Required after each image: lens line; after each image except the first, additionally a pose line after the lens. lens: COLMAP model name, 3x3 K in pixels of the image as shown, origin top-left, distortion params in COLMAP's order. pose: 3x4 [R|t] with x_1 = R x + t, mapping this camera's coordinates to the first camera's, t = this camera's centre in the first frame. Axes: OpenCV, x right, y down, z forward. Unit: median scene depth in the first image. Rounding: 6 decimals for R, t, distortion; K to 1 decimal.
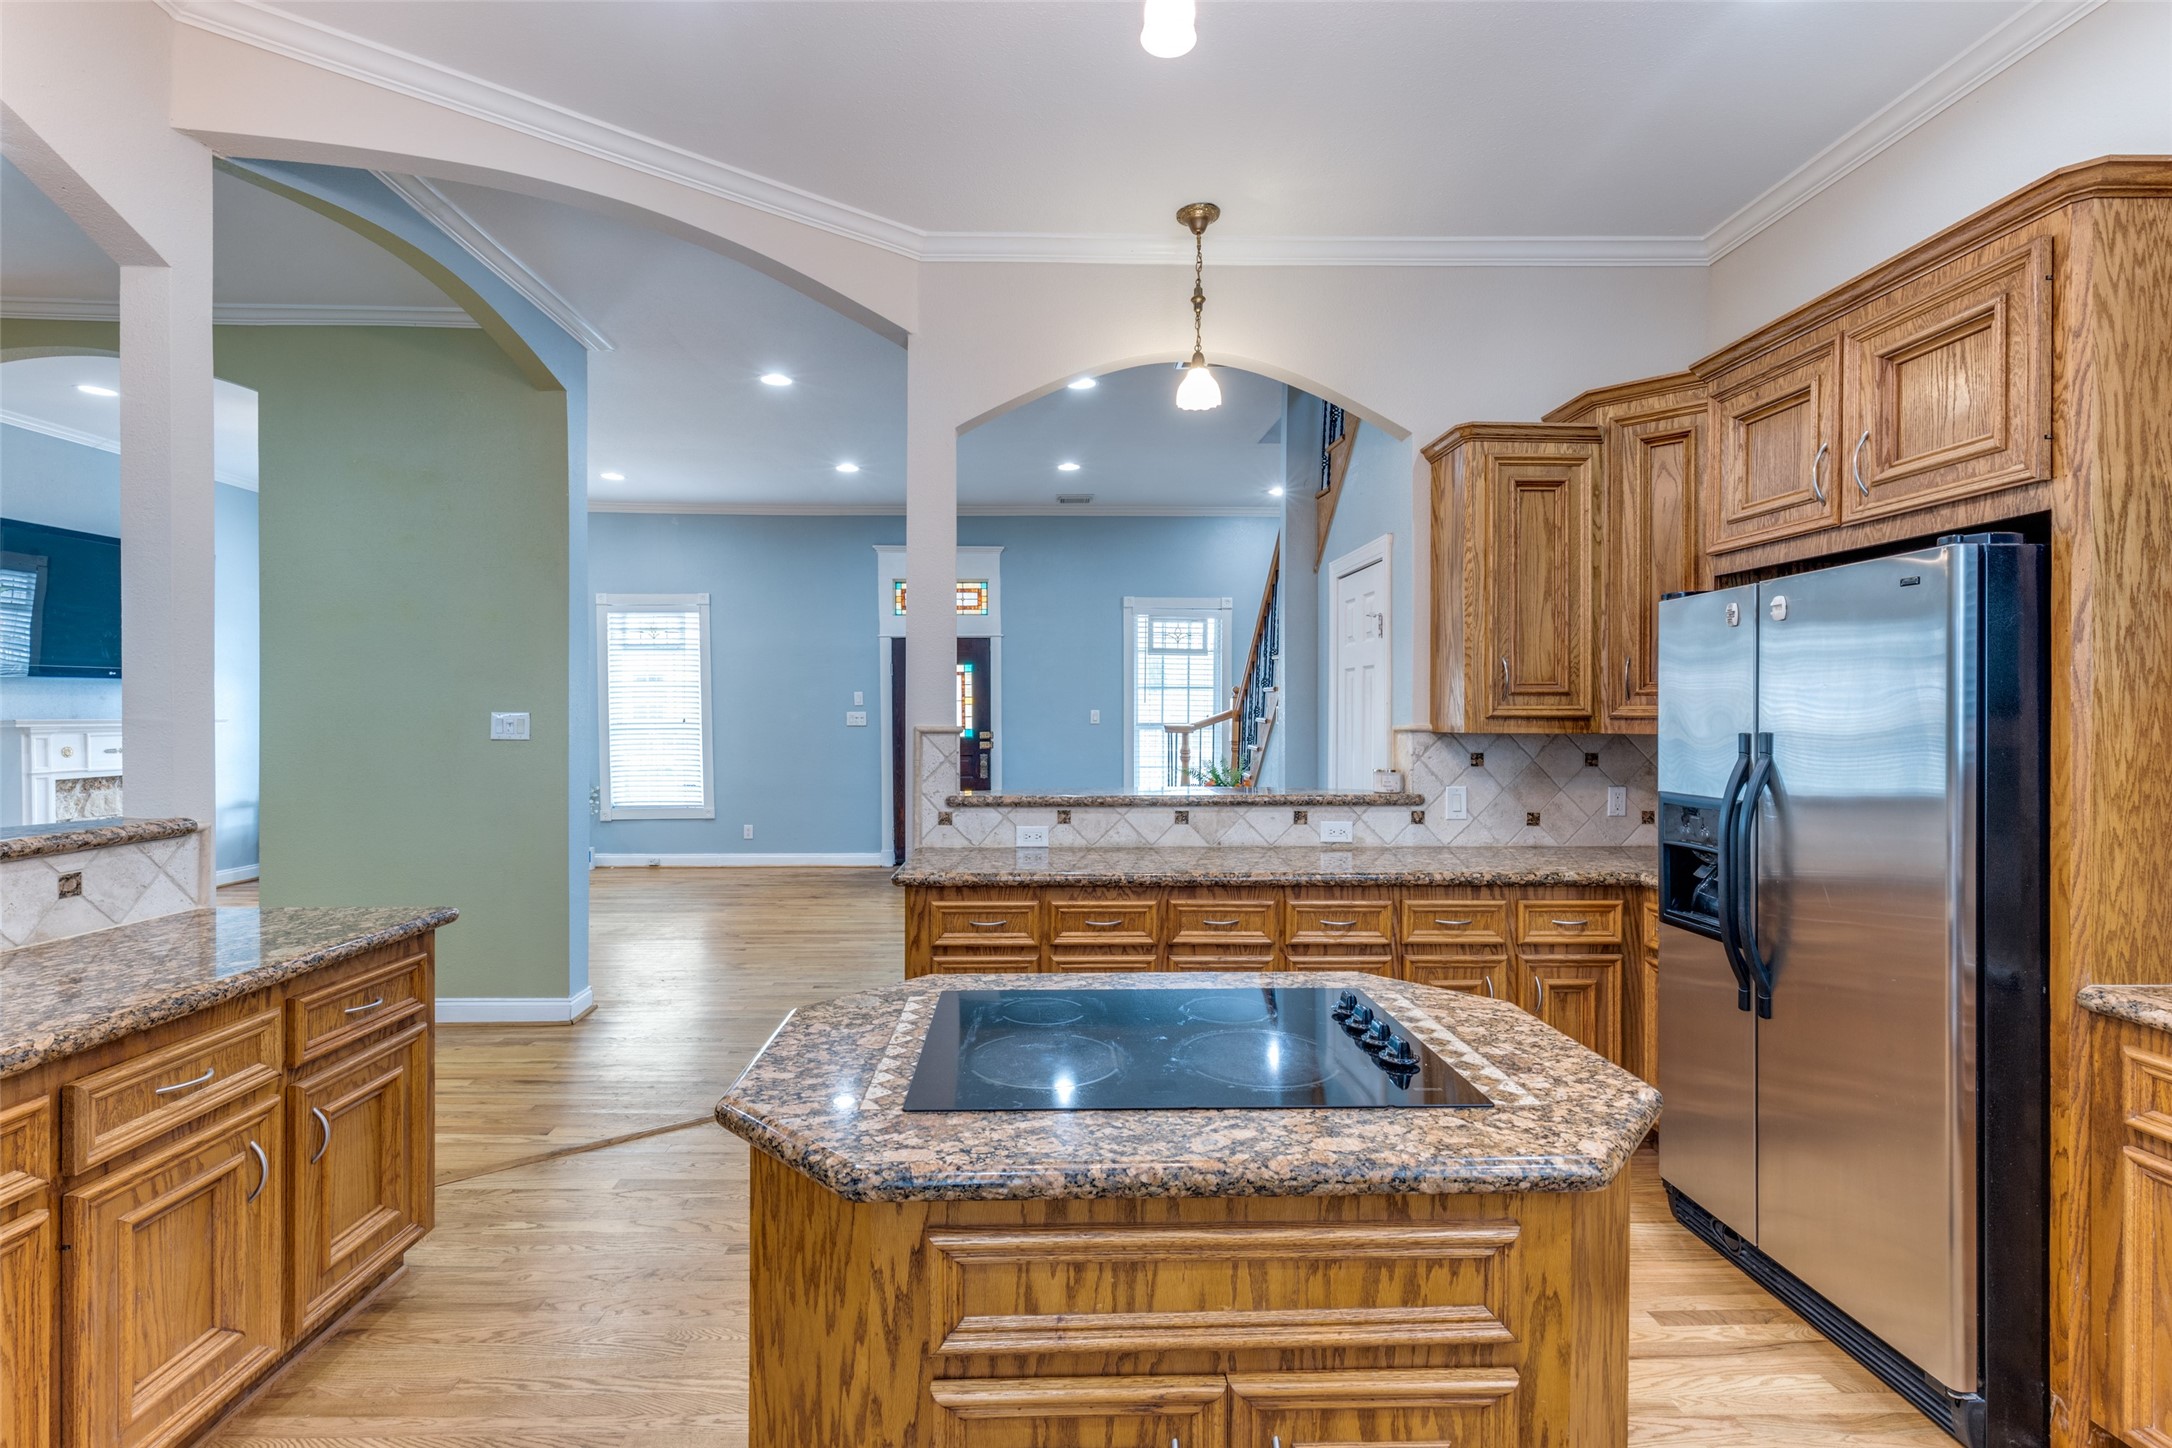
lens RADIAL K [[997.6, 0, 1086.0], [0, 997.6, 724.0], [0, 0, 1]] dist [0.000297, -0.000129]
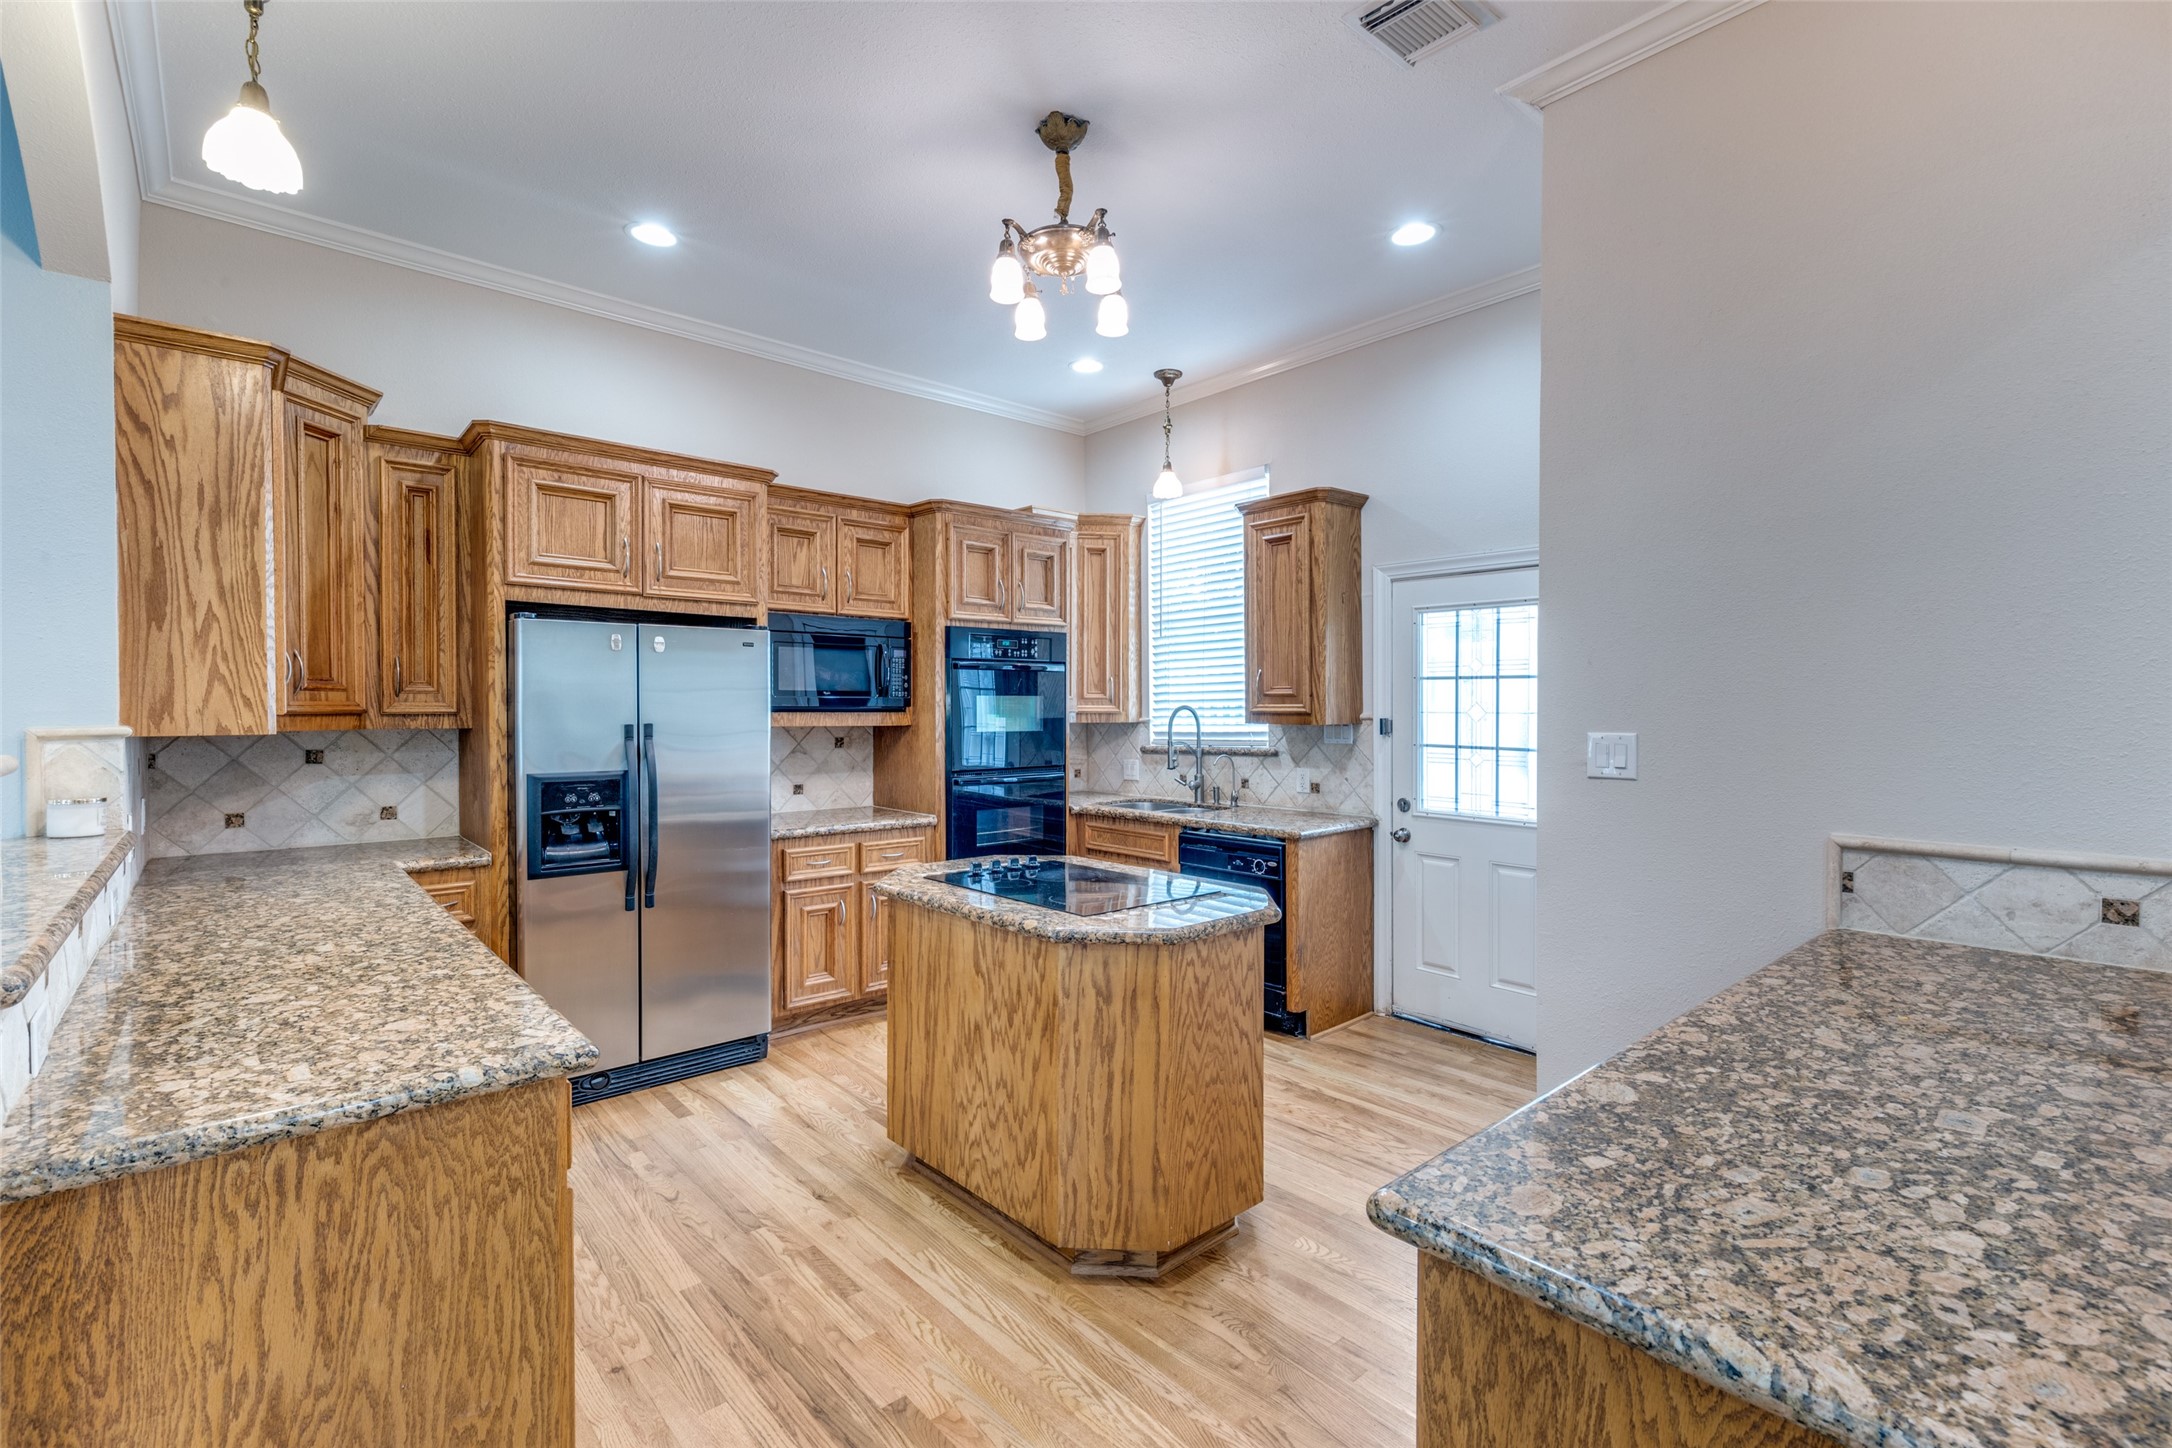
lens RADIAL K [[997.6, 0, 1086.0], [0, 997.6, 724.0], [0, 0, 1]] dist [0.000297, -0.000129]
pose [[-0.619635, -0.011802, 0.784801, -0.930674], [0.000331, 0.999883, 0.015297, -0.013811], [-0.784890, 0.009739, -0.619559, 1.394931]]
